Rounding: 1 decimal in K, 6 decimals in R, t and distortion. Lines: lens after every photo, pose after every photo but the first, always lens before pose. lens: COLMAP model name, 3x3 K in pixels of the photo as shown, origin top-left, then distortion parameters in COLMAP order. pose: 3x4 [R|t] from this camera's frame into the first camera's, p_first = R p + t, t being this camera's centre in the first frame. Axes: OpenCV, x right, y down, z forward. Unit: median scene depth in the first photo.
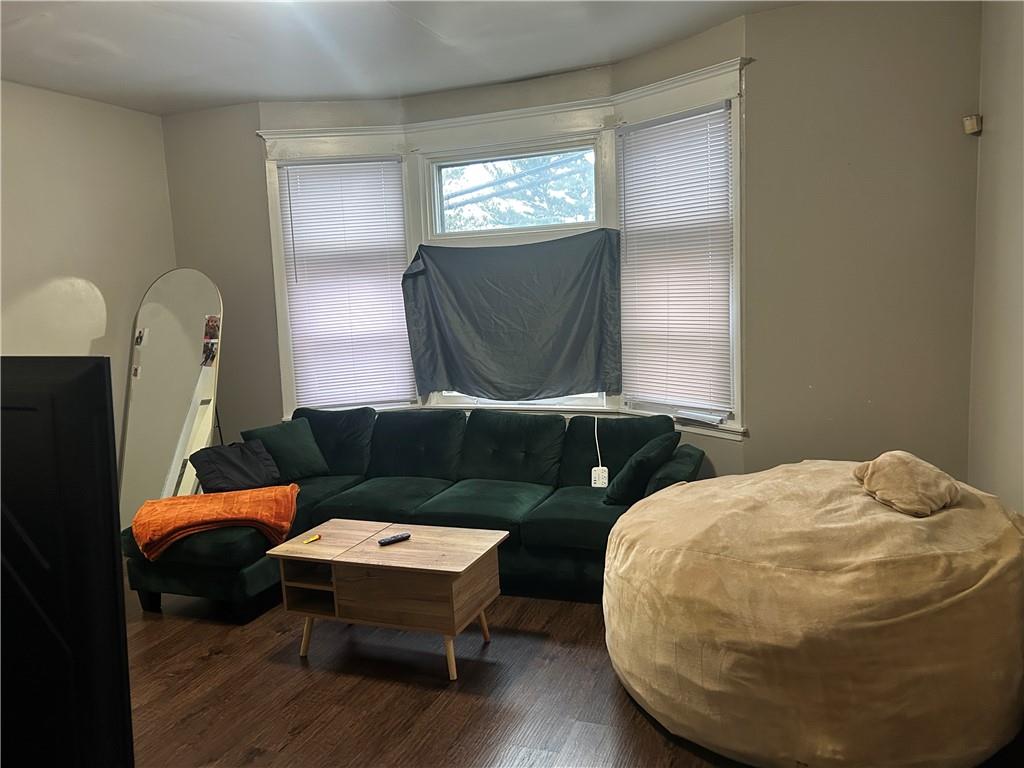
lens RADIAL K [[772.1, 0, 512.0], [0, 772.1, 384.0], [0, 0, 1]] dist [0.027136, -0.004523]
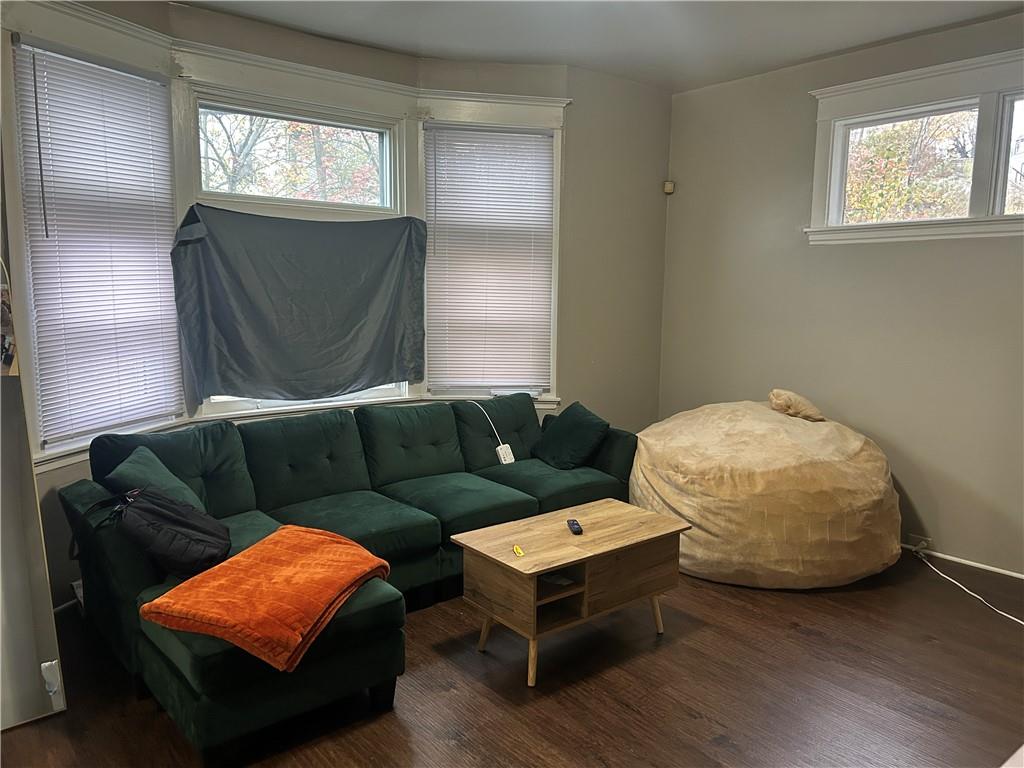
lens RADIAL K [[772.1, 0, 512.0], [0, 772.1, 384.0], [0, 0, 1]] dist [0.027136, -0.004523]
pose [[0.481012, -0.064901, 0.874309, -0.681665], [0.067414, 0.997042, 0.036924, -0.013414], [-0.874119, 0.041180, 0.483964, 0.394437]]
